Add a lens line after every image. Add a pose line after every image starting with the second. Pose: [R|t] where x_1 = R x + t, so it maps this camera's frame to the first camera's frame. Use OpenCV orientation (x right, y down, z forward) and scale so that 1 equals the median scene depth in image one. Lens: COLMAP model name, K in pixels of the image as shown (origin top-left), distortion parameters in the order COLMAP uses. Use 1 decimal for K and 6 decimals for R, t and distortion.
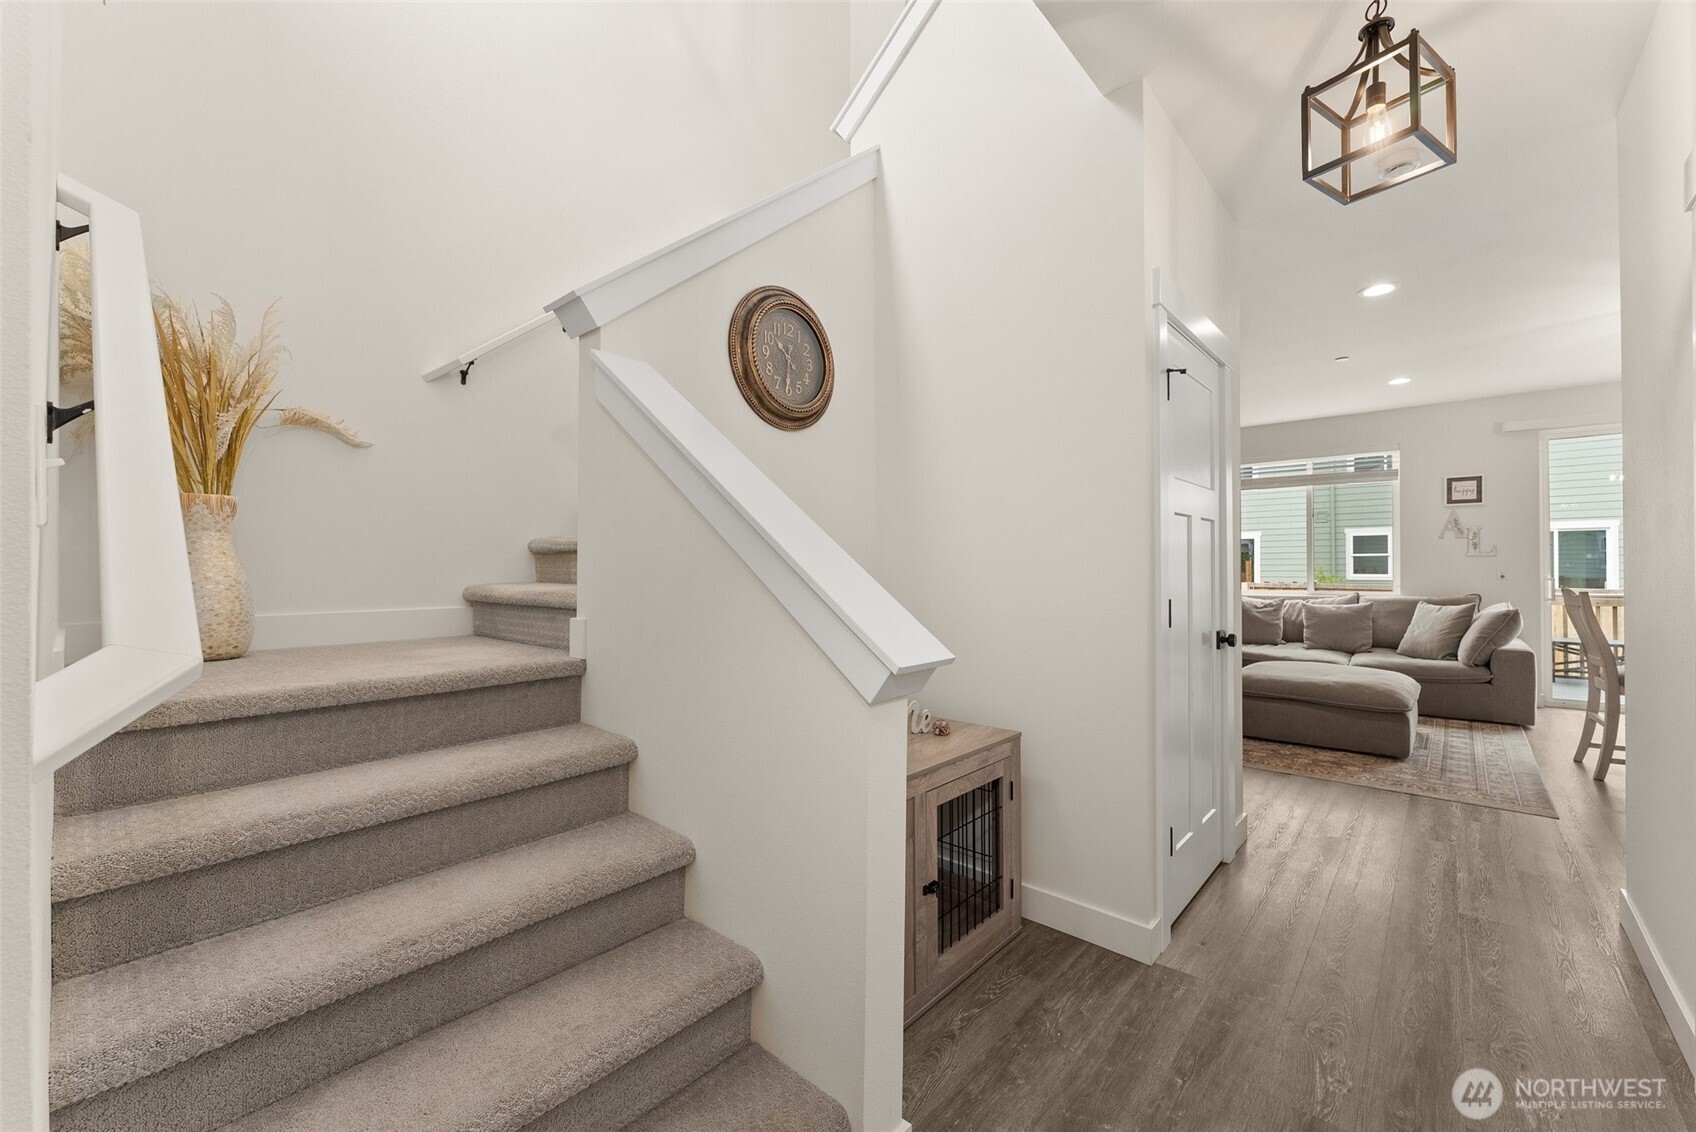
lens RADIAL K [[675.9, 0, 853.2], [0, 675.9, 565.3], [0, 0, 1]] dist [-0.003544, 0.000417]
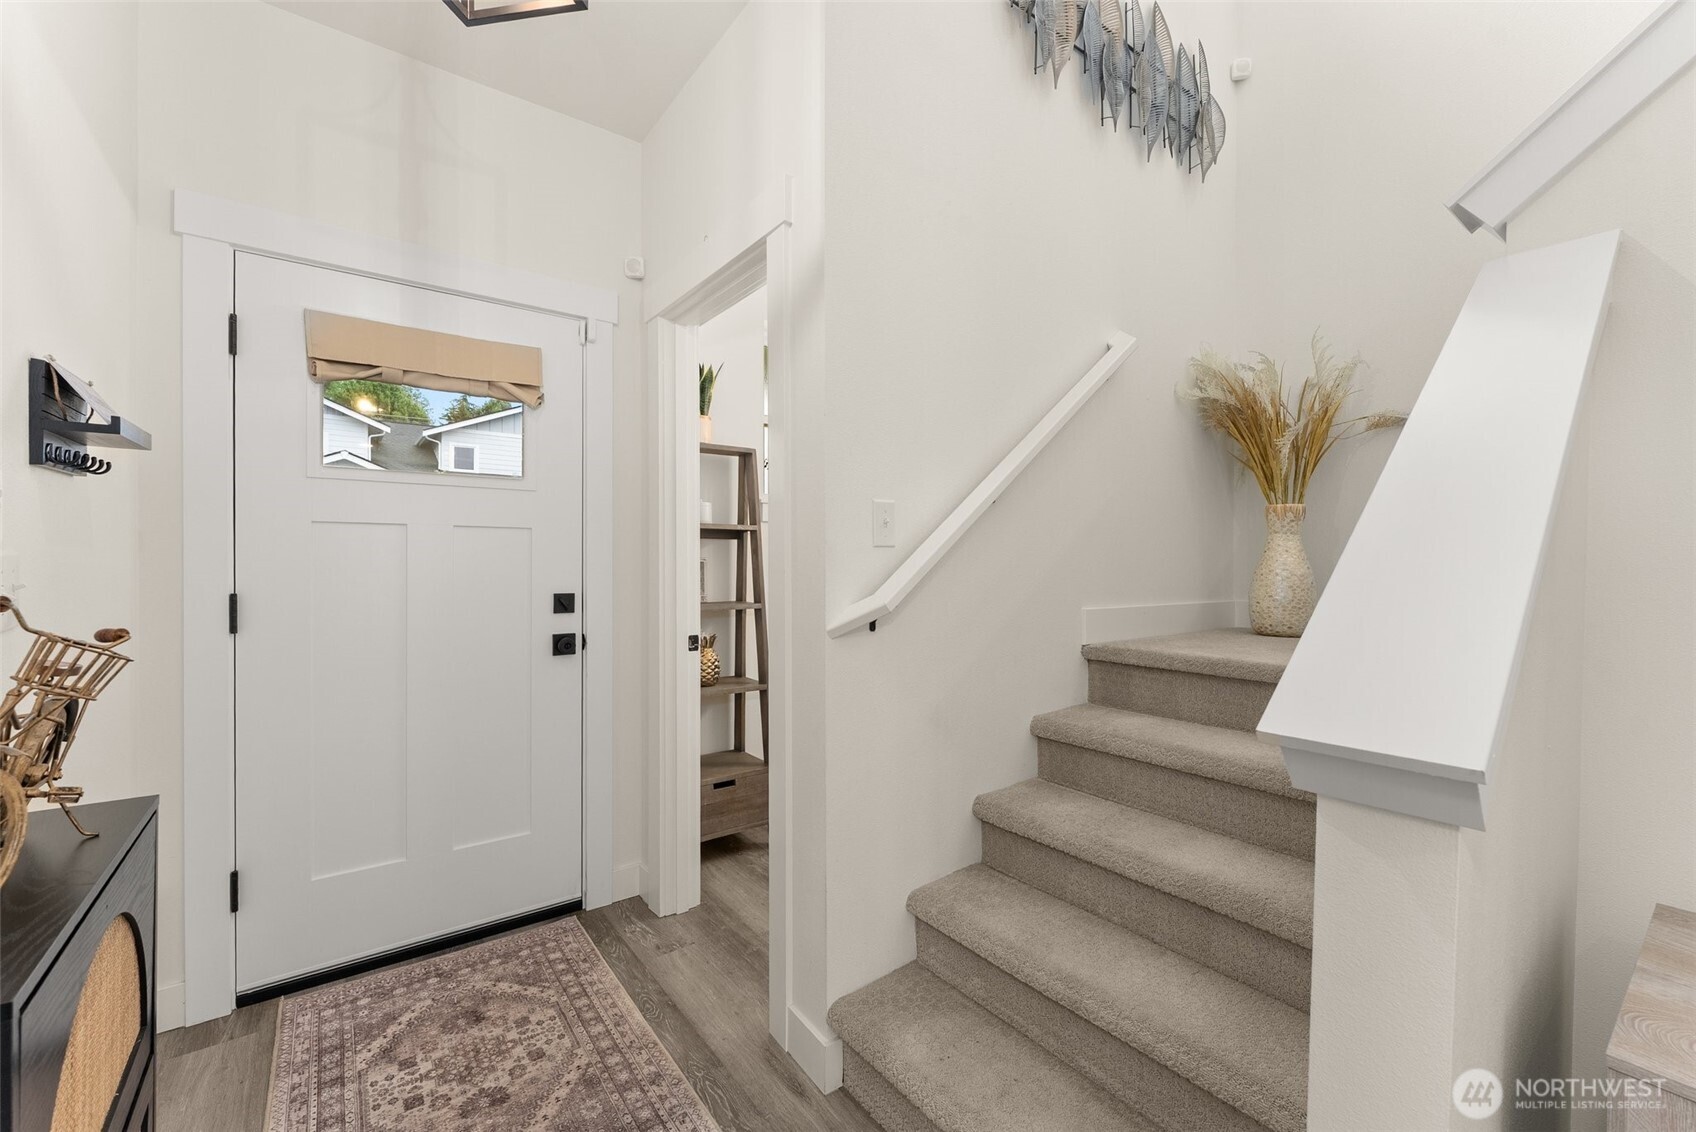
lens RADIAL K [[675.9, 0, 848.7], [0, 675.9, 562.3], [0, 0, 1]] dist [-0.003544, 0.000417]
pose [[-0.188849, 0.002234, -0.982004, 0.611260], [0.001397, 0.999997, 0.002006, -0.001182], [0.982005, -0.000993, -0.188852, 0.623233]]
